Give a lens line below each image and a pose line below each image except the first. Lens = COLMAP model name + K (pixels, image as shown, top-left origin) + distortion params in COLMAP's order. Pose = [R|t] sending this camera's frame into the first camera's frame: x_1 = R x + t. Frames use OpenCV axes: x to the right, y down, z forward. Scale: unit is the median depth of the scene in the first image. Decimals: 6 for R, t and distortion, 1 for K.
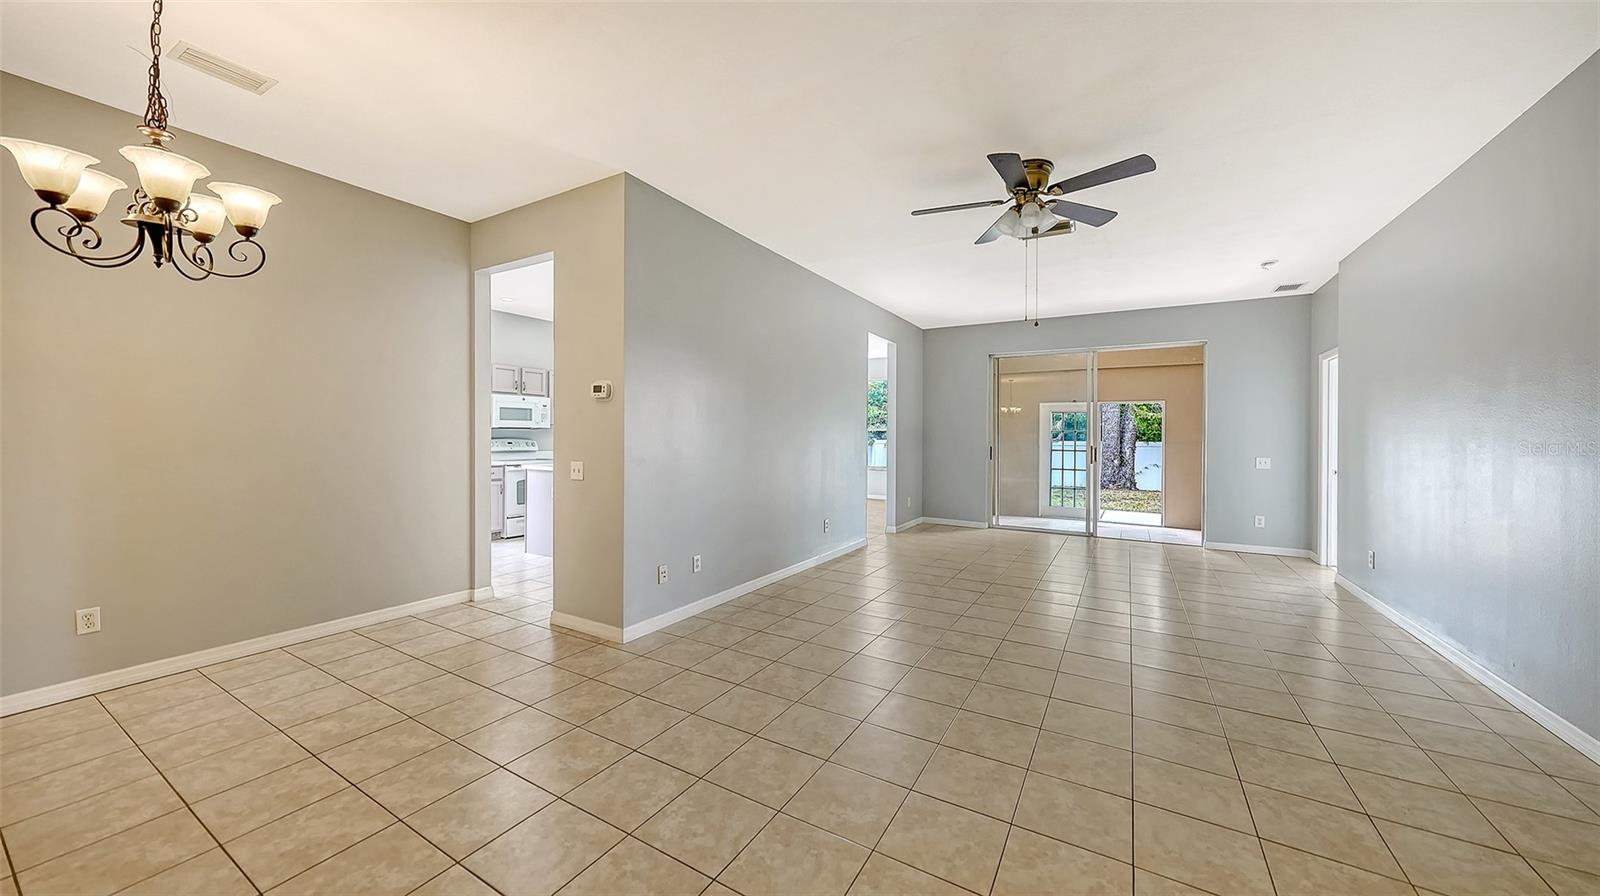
lens RADIAL K [[555.4, 0, 801.7], [0, 555.4, 437.4], [0, 0, 1]] dist [-0.001227, -0.000222]
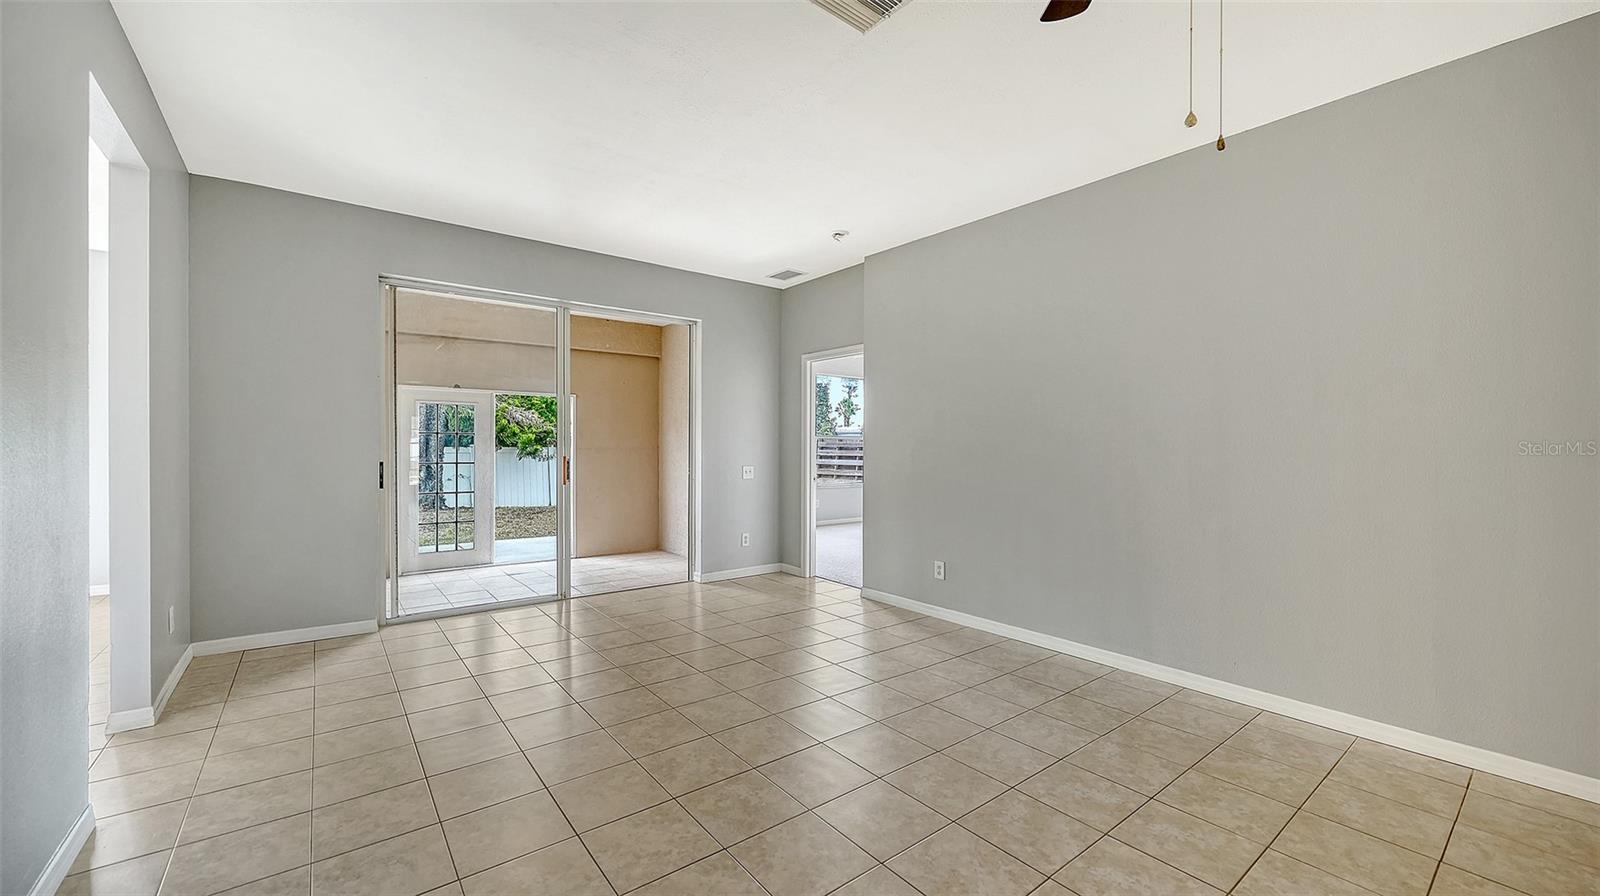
lens RADIAL K [[612.7, 0, 792.0], [0, 612.7, 450.2], [0, 0, 1]] dist [-0.004540, 0.000119]
pose [[0.378272, -0.014021, 0.925588, -0.031261], [-0.000109, 0.999885, 0.015190, -0.002902], [-0.925694, -0.005847, 0.378227, 0.581669]]
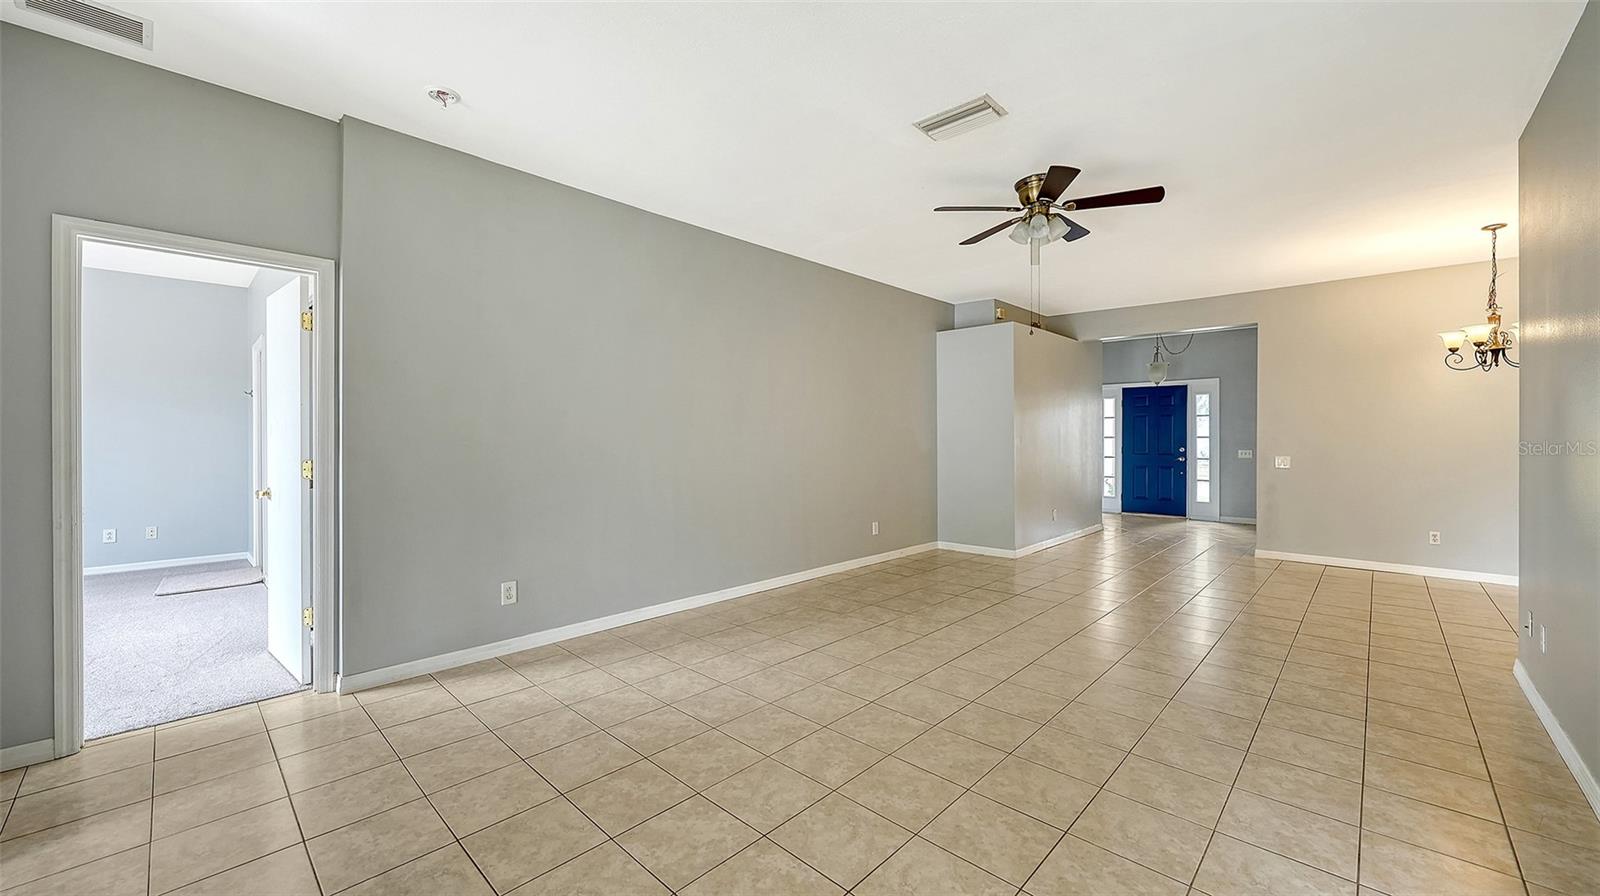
lens RADIAL K [[613.1, 0, 791.0], [0, 613.1, 442.3], [0, 0, 1]] dist [-0.003145, -0.000199]
pose [[-0.970894, -0.011848, 0.239215, 0.313306], [-0.009506, 0.999895, 0.010941, -0.000776], [-0.239320, 0.008349, -0.970905, 1.195504]]
